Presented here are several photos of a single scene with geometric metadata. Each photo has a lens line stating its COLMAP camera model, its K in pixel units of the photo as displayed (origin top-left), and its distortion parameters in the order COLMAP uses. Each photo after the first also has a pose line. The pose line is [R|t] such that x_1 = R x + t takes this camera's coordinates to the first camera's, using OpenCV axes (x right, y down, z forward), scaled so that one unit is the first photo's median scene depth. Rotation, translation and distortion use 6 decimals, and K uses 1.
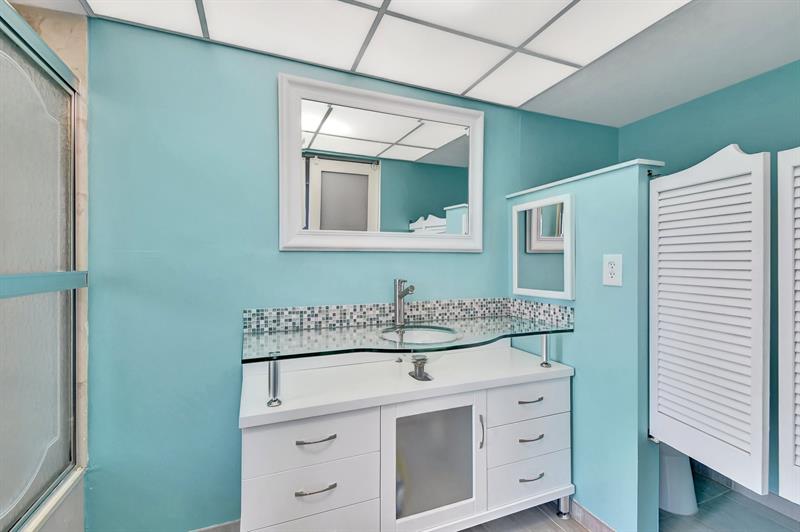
lens RADIAL K [[358.7, 0, 401.8], [0, 358.7, 263.6], [0, 0, 1]] dist [0.016162, -0.001866]
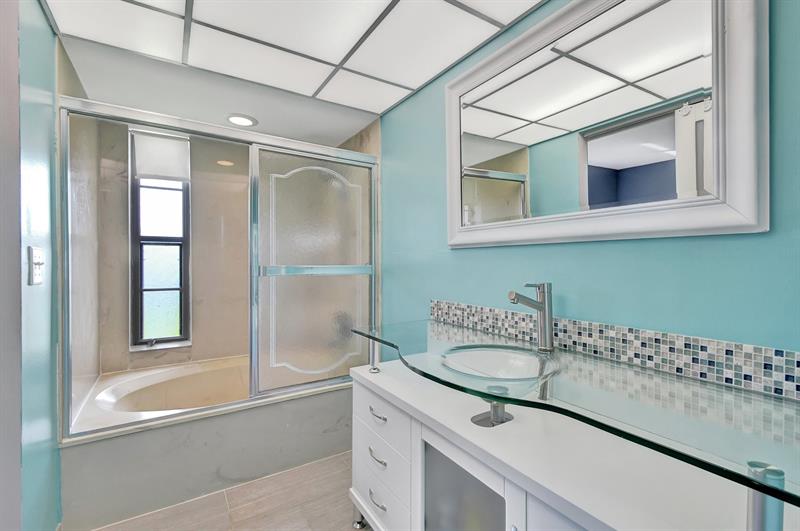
lens RADIAL K [[358.7, 0, 399.1], [0, 358.7, 263.0], [0, 0, 1]] dist [0.016162, -0.001866]
pose [[0.161325, 0.003694, -0.986894, 0.654919], [0.003953, 0.999983, 0.004389, 0.001065], [0.986893, -0.004609, 0.161308, 0.637523]]
